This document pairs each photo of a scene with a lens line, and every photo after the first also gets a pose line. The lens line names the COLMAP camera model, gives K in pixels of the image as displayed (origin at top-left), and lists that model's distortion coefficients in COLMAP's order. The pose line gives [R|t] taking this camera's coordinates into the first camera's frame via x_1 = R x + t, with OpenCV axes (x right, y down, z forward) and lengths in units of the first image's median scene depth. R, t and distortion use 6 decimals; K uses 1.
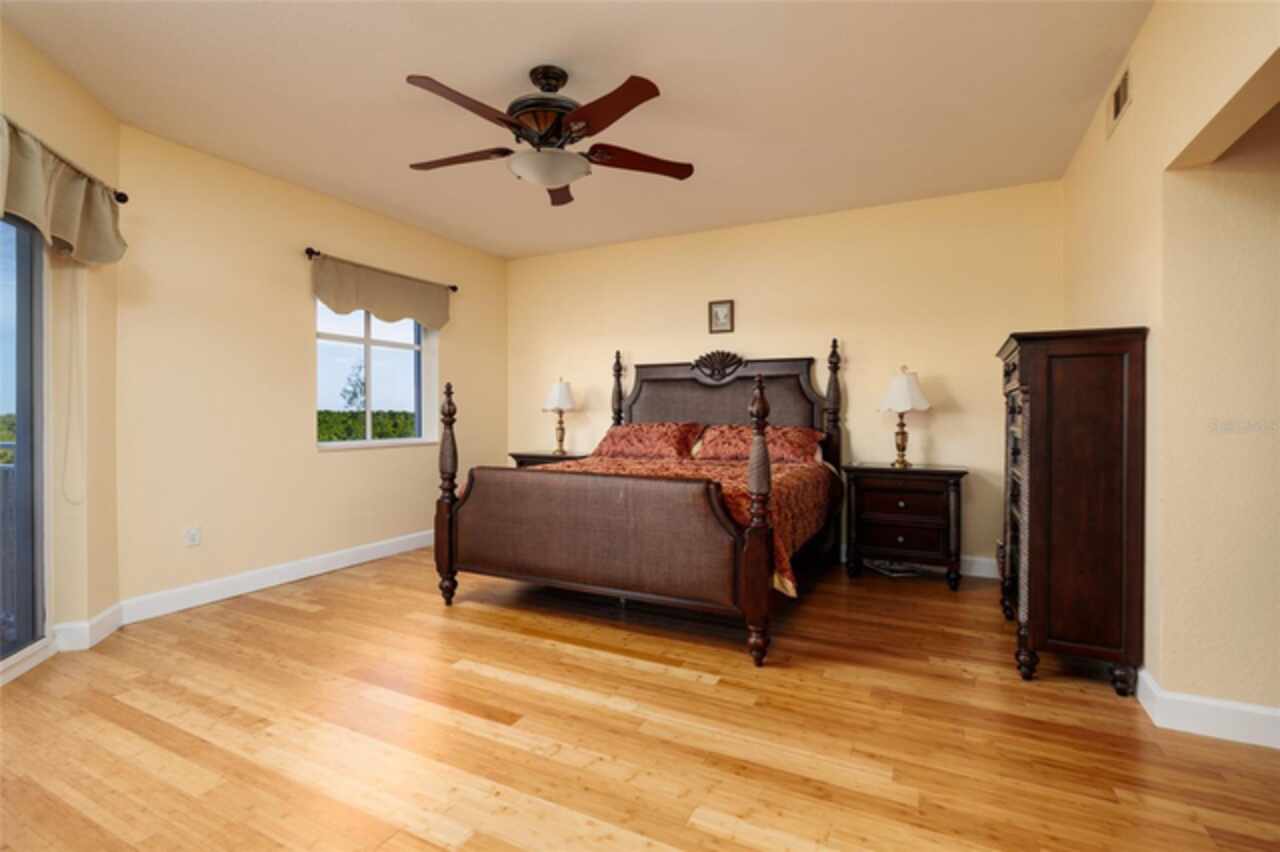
lens RADIAL K [[600.4, 0, 639.9], [0, 600.4, 419.2], [0, 0, 1]] dist [-0.005849, -0.000308]
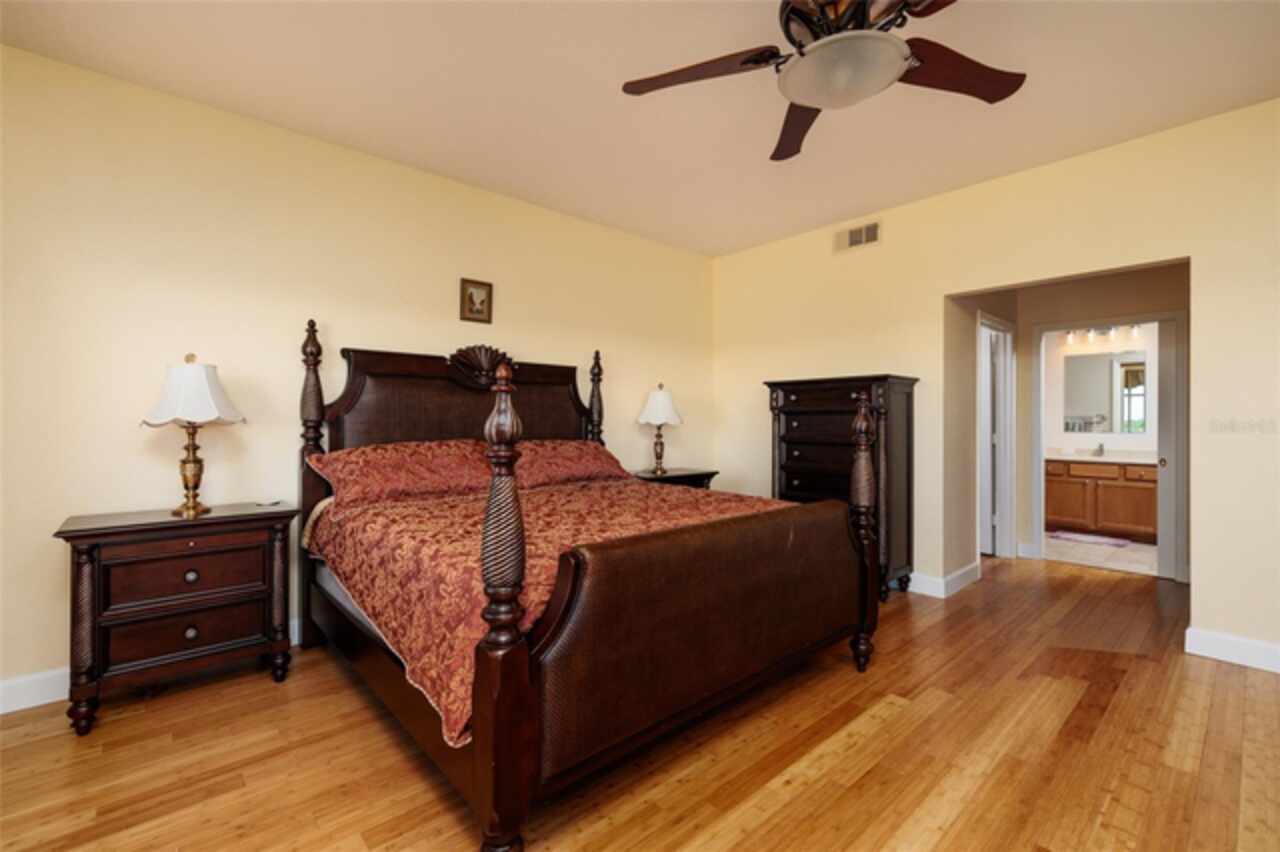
lens RADIAL K [[554.6, 0, 638.6], [0, 554.6, 424.0], [0, 0, 1]] dist [0.003256, 0.000376]
pose [[0.356823, -0.008168, 0.934136, -0.552008], [0.006535, 0.999959, 0.006247, -0.019018], [-0.934149, 0.003876, 0.356861, 0.663520]]
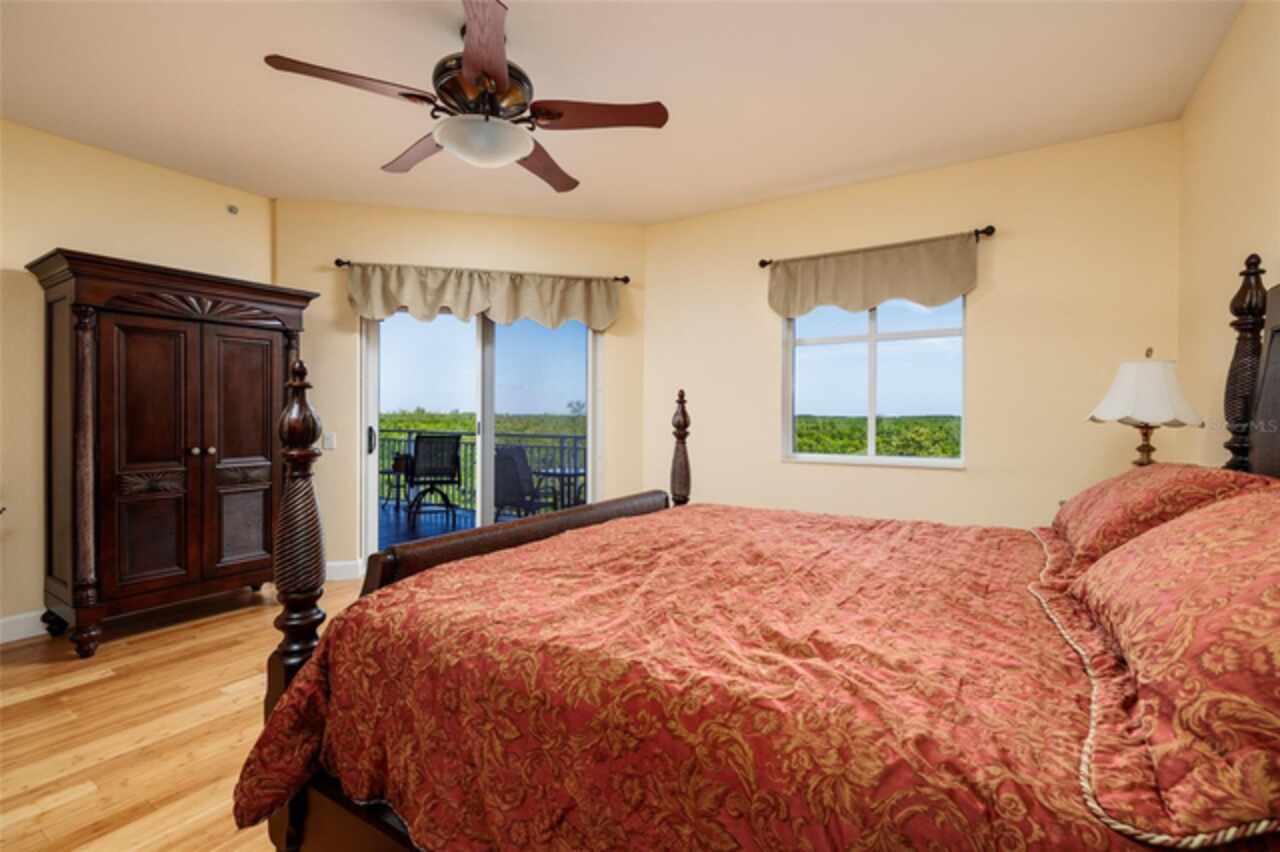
lens RADIAL K [[576.2, 0, 641.0], [0, 576.2, 419.0], [0, 0, 1]] dist [0.000949, 0.000242]
pose [[-0.104417, 0.009532, -0.994488, 0.437724], [-0.011882, 0.999871, 0.010831, -0.023321], [0.994463, 0.012947, -0.104290, 0.880627]]
